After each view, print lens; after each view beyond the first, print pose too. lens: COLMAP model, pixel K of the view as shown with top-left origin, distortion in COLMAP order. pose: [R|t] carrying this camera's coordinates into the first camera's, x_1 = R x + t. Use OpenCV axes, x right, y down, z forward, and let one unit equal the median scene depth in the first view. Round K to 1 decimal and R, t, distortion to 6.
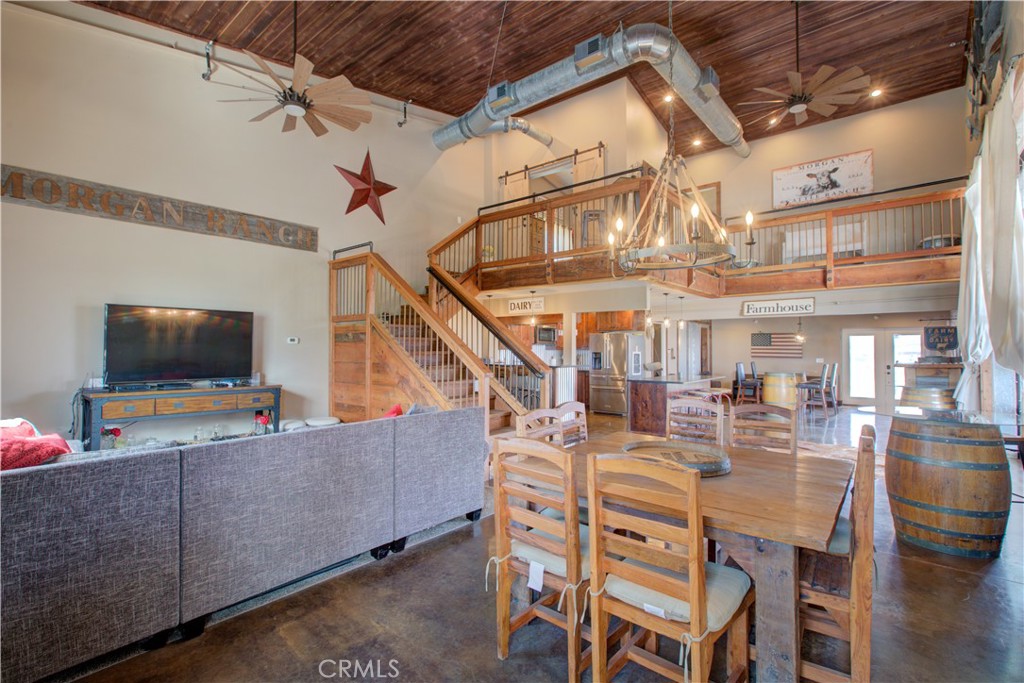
lens RADIAL K [[470.0, 0, 512.4], [0, 470.0, 340.0], [0, 0, 1]] dist [-0.001469, -0.000187]
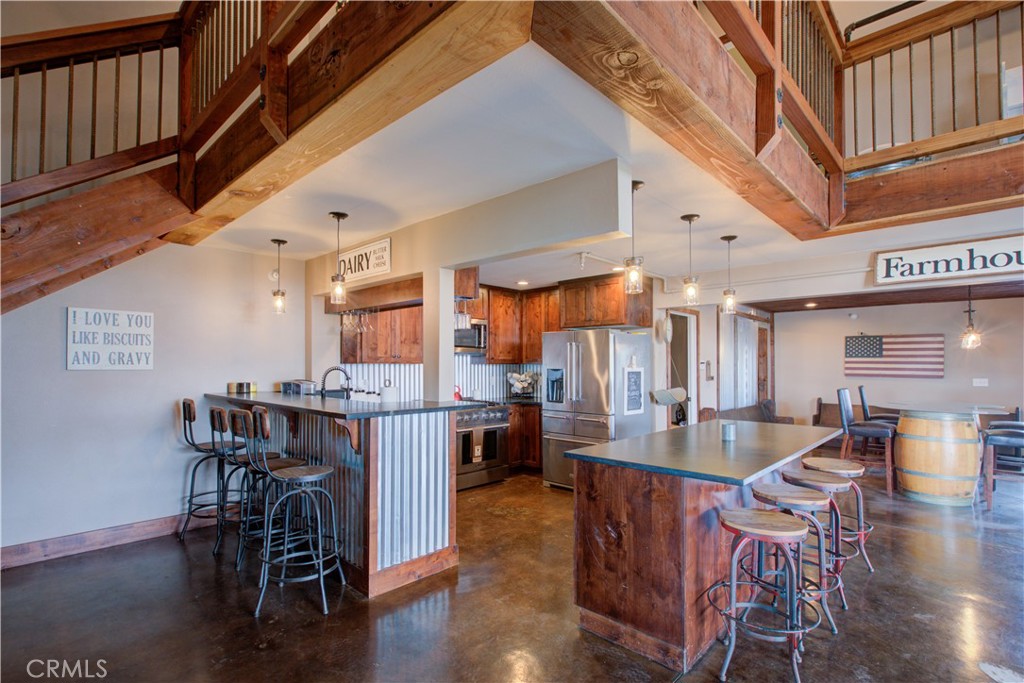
lens RADIAL K [[470.0, 0, 510.6], [0, 470.0, 352.2], [0, 0, 1]] dist [-0.001469, -0.000187]
pose [[0.997074, -0.002239, -0.076415, 0.170617], [0.001906, 0.999988, -0.004435, 0.010425], [0.076424, 0.004276, 0.997066, 0.488111]]
